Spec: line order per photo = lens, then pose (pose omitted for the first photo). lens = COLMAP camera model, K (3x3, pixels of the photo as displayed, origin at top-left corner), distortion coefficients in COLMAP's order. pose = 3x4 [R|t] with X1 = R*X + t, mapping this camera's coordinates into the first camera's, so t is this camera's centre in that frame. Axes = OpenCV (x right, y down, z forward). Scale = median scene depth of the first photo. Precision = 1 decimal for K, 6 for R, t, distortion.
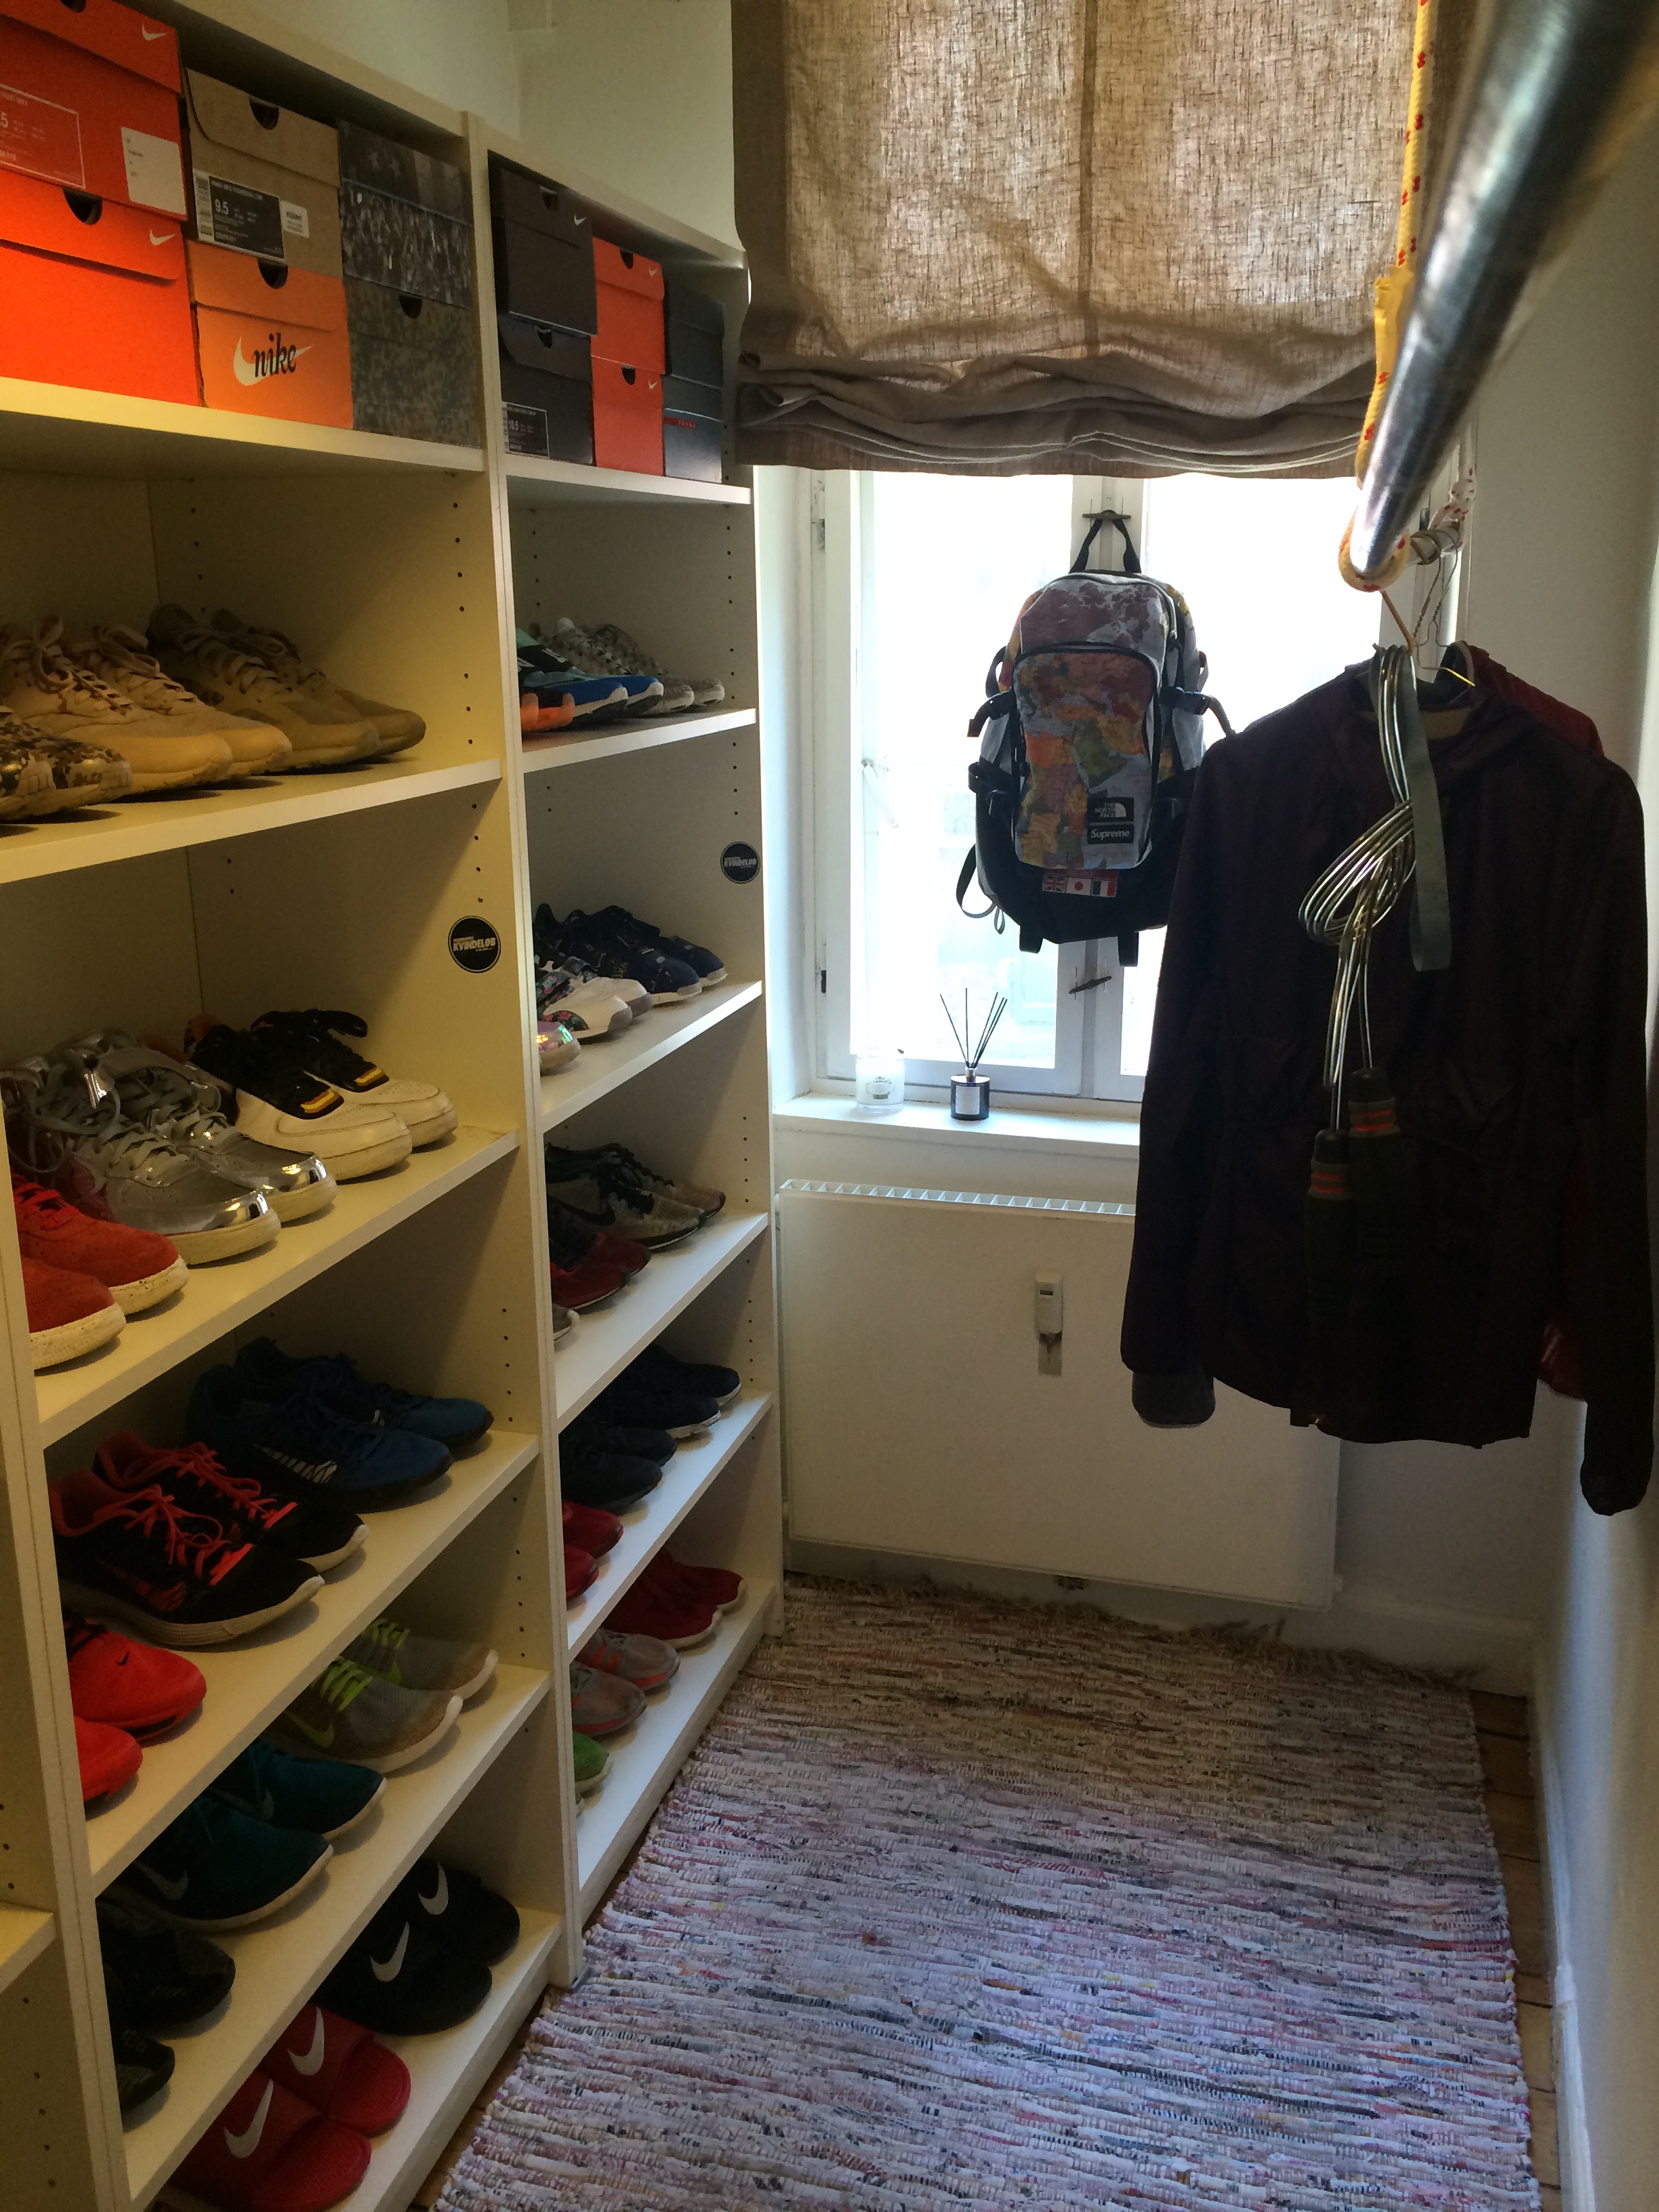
lens RADIAL K [[1885.8, 0, 829.5], [0, 1885.8, 1106.0], [0, 0, 1]] dist [0.085920, -0.128430]
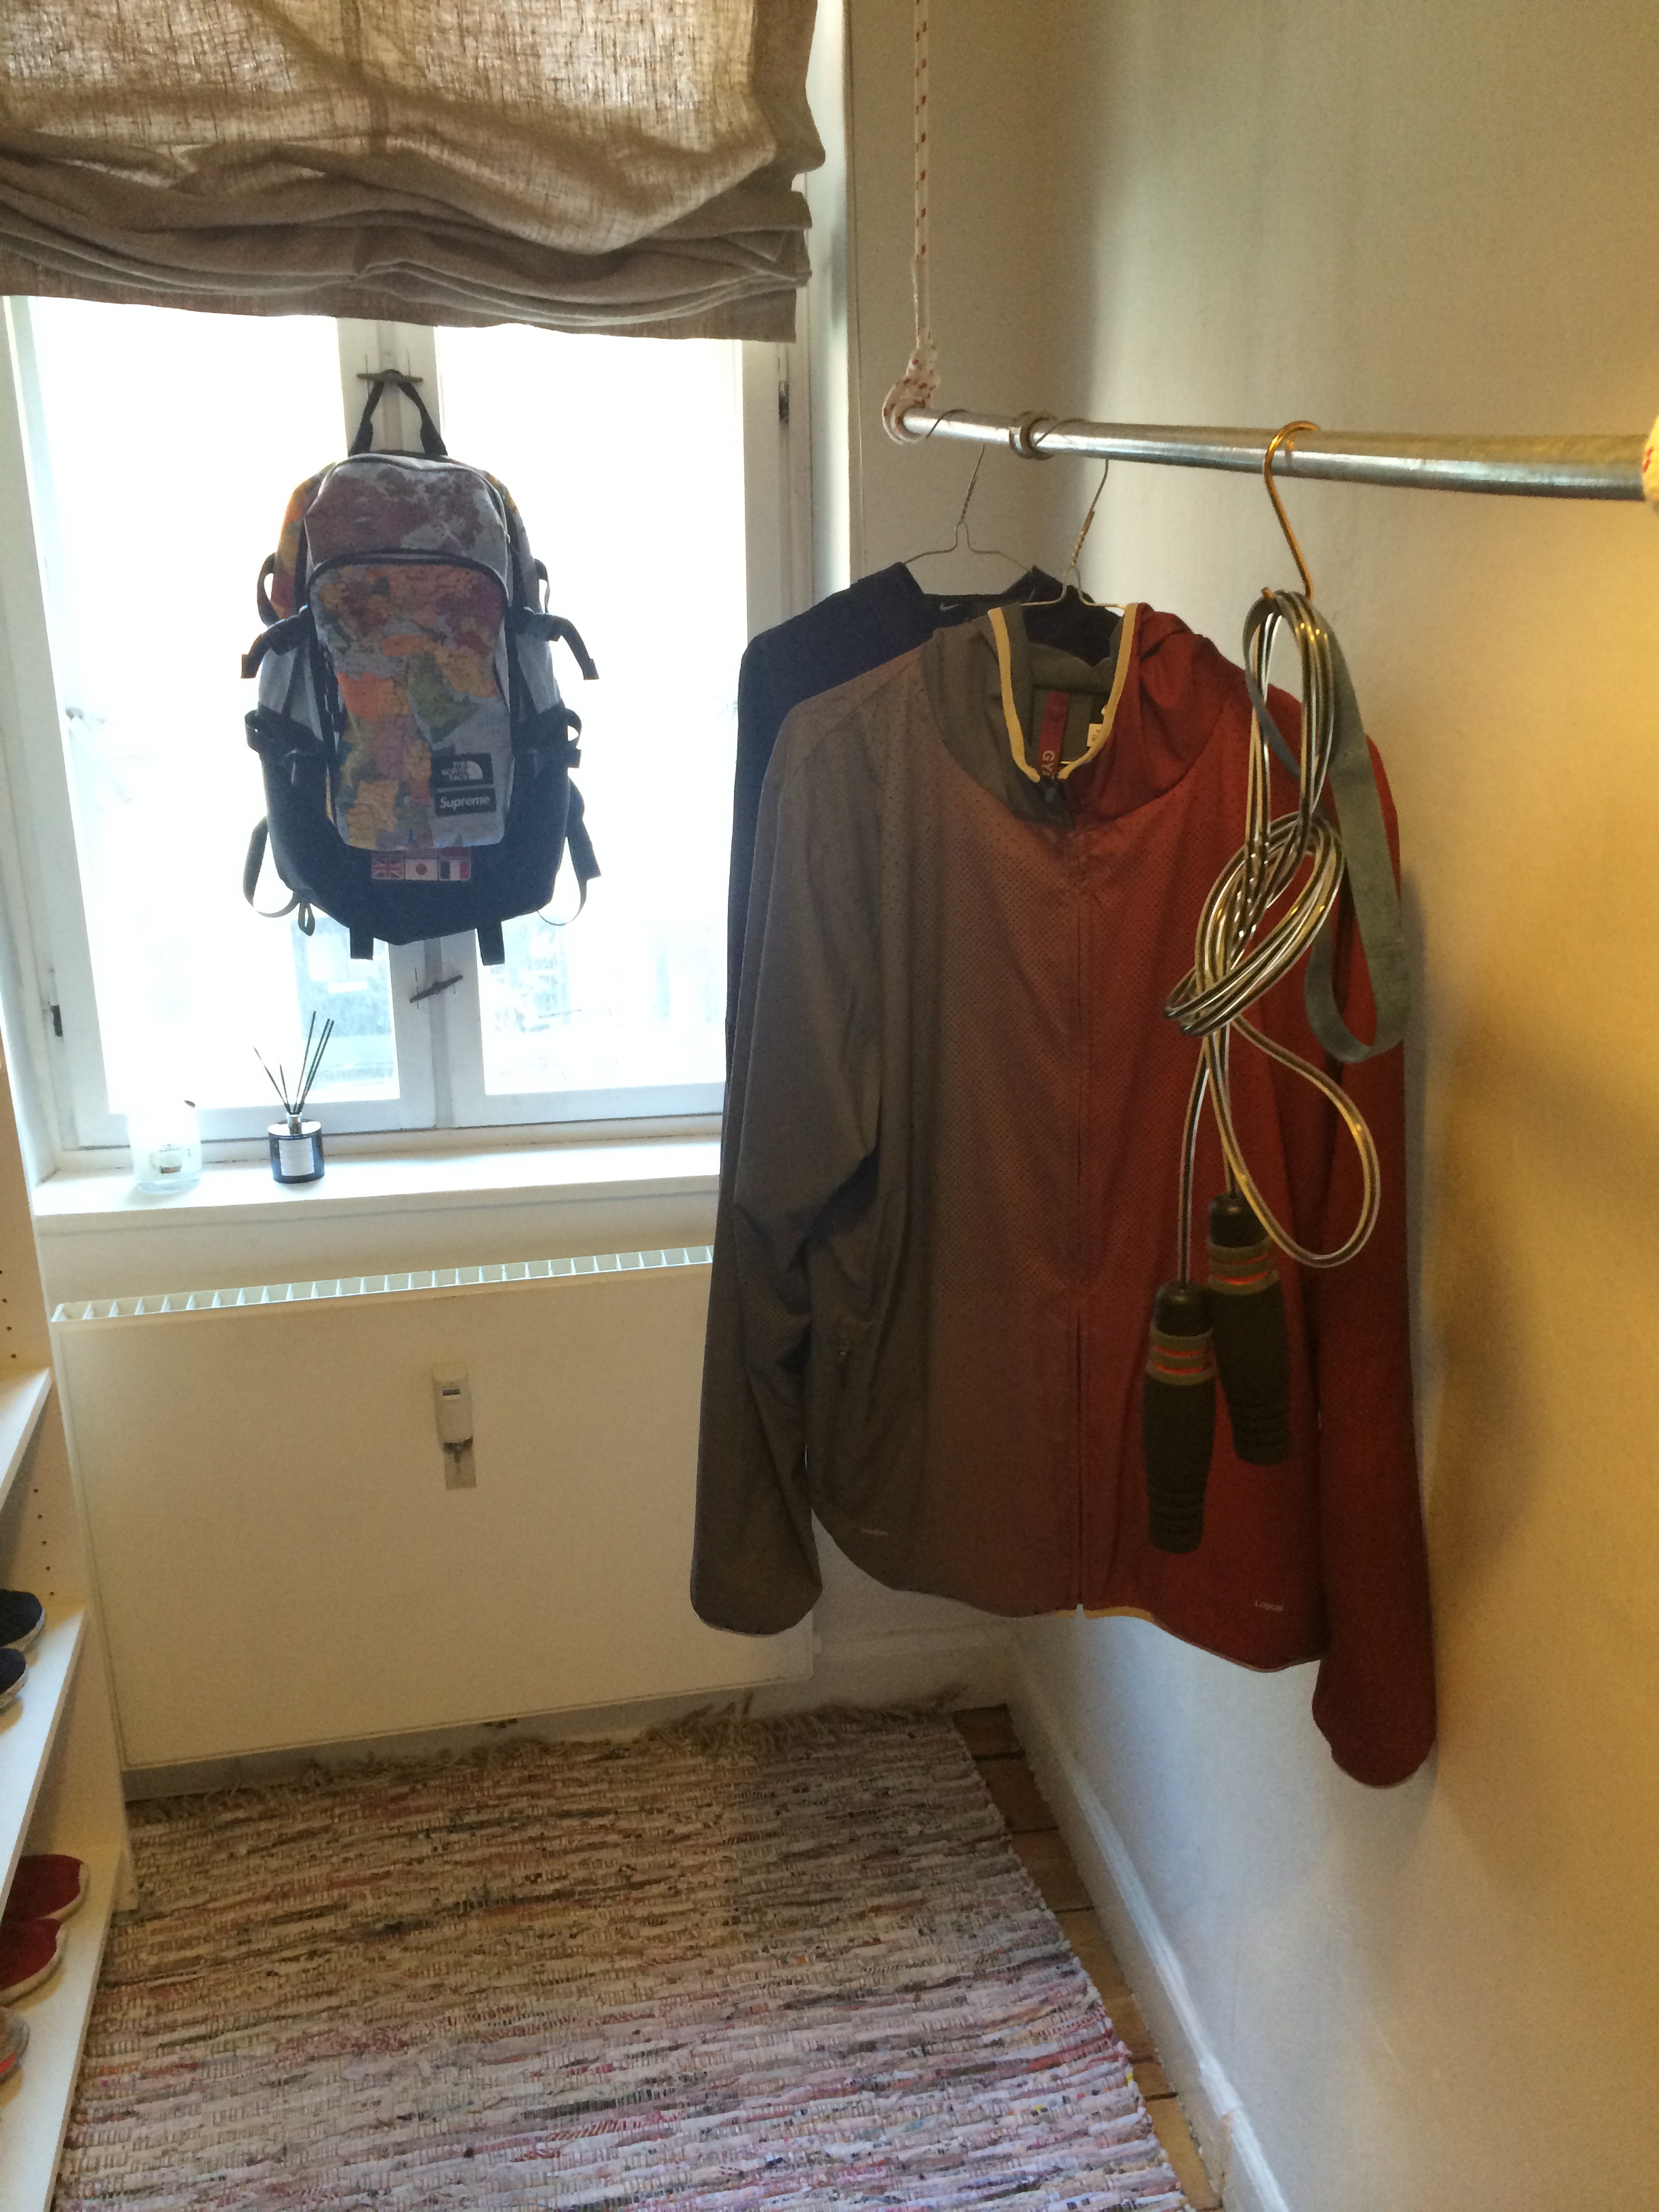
lens RADIAL K [[1885.8, 0, 829.5], [0, 1885.8, 1106.0], [0, 0, 1]] dist [0.085920, -0.128430]
pose [[0.882897, -0.146715, 0.446058, -0.087304], [0.118746, 0.988819, 0.090199, -0.077738], [-0.454304, -0.026669, 0.890447, 0.257811]]
